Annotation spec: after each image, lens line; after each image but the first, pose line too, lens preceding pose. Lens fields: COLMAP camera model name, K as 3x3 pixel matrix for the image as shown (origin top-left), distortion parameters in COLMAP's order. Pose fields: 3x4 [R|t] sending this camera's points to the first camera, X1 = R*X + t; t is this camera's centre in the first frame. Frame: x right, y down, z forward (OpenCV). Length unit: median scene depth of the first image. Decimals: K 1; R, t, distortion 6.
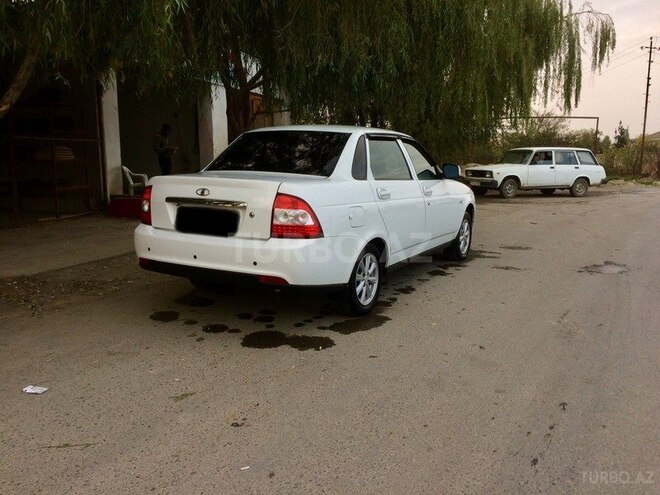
lens RADIAL K [[552.5, 0, 330.0], [0, 552.5, 247.5], [0, 0, 1]] dist [0.034126, -0.012359]
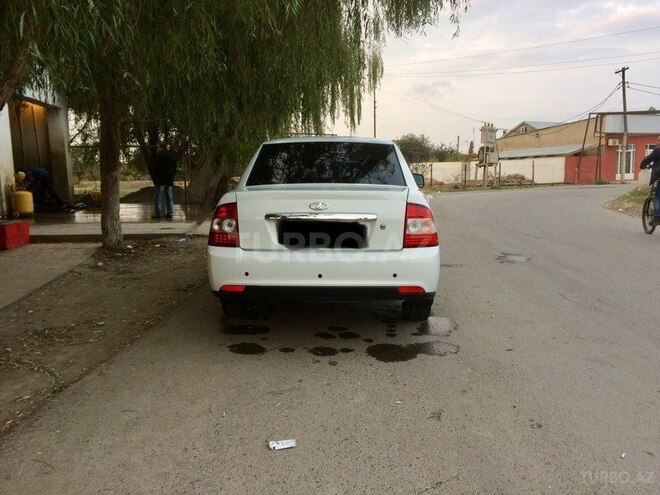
lens RADIAL K [[552.5, 0, 330.0], [0, 552.5, 247.5], [0, 0, 1]] dist [0.034126, -0.012359]
pose [[0.896054, -0.077417, 0.437143, -0.613535], [0.088296, 0.996084, -0.004585, -0.024195], [-0.435076, 0.042706, 0.899380, 0.151510]]
